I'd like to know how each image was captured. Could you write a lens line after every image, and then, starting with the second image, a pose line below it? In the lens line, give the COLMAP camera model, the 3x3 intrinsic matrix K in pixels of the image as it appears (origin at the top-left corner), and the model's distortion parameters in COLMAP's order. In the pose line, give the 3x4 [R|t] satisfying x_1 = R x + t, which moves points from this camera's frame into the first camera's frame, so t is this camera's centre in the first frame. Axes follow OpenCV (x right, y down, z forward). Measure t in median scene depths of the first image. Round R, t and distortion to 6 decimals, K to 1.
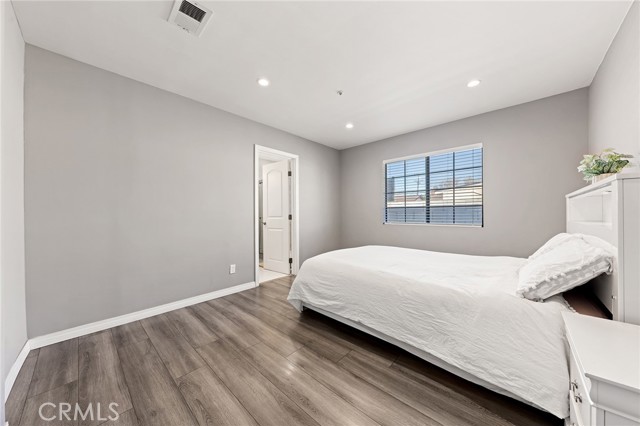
lens RADIAL K [[223.3, 0, 313.8], [0, 223.3, 214.6], [0, 0, 1]] dist [0.000738, -0.000146]
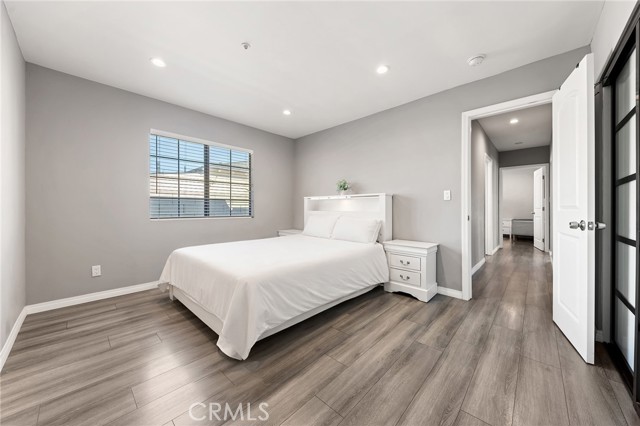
lens RADIAL K [[235.7, 0, 328.8], [0, 235.7, 214.5], [0, 0, 1]] dist [0.000980, 0.000009]
pose [[-0.043987, -0.026483, 0.998681, -1.092517], [-0.000286, 0.999649, 0.026496, 0.010097], [-0.999032, 0.000880, -0.043979, 1.165892]]
